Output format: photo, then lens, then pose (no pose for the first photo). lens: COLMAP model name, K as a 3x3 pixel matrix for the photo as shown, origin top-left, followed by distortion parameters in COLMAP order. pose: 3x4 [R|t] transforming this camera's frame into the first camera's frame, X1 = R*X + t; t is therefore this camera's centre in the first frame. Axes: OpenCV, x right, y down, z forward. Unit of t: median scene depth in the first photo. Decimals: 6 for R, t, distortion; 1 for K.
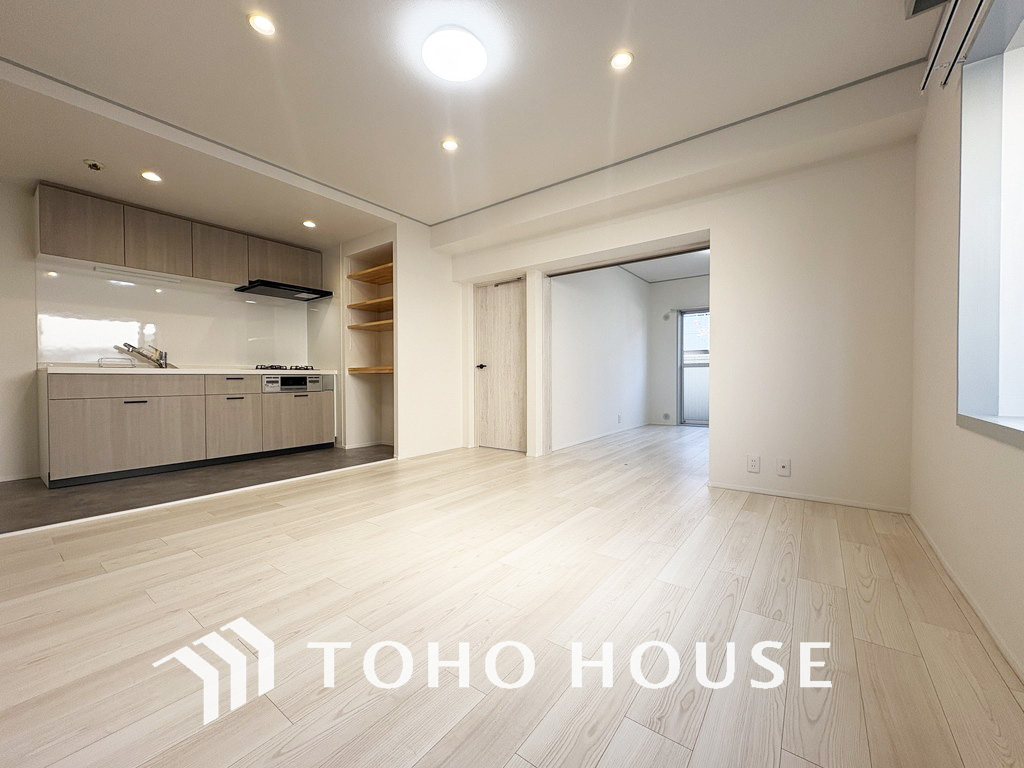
lens RADIAL K [[407.0, 0, 509.5], [0, 407.0, 383.6], [0, 0, 1]] dist [0.001078, -0.000042]
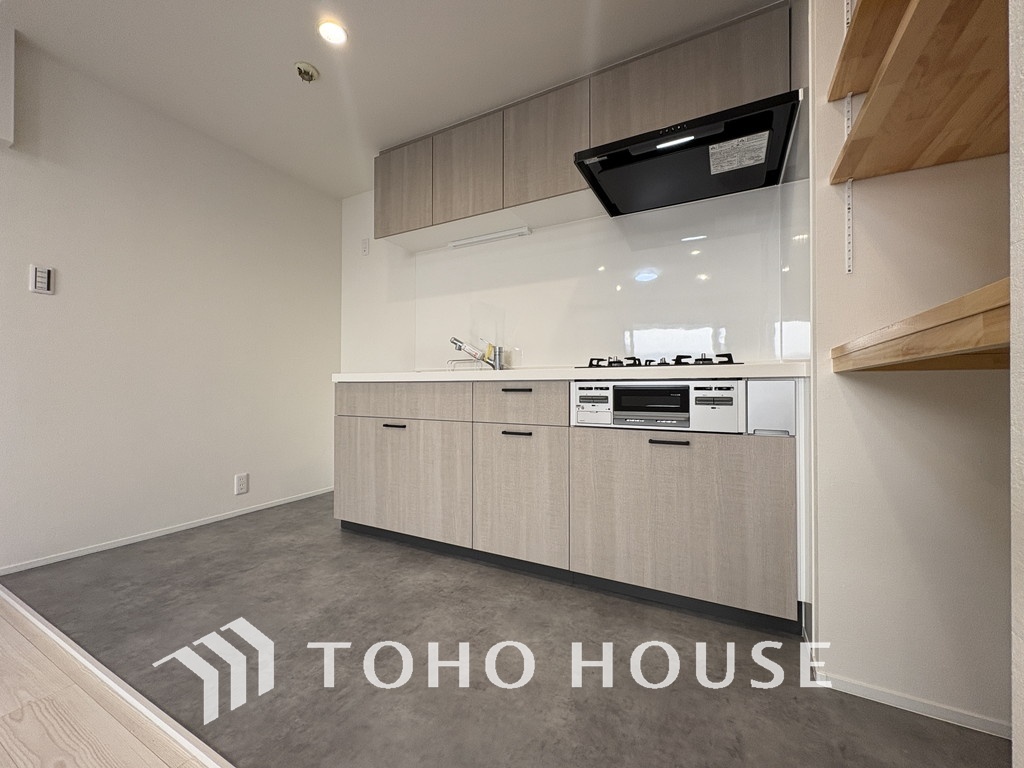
lens RADIAL K [[409.3, 0, 510.6], [0, 409.3, 389.3], [0, 0, 1]] dist [-0.000243, -0.000038]
pose [[0.142905, -0.004432, -0.989726, -0.211424], [-0.021806, 0.999733, -0.007625, -0.009292], [0.989496, 0.022672, 0.142770, 0.894141]]
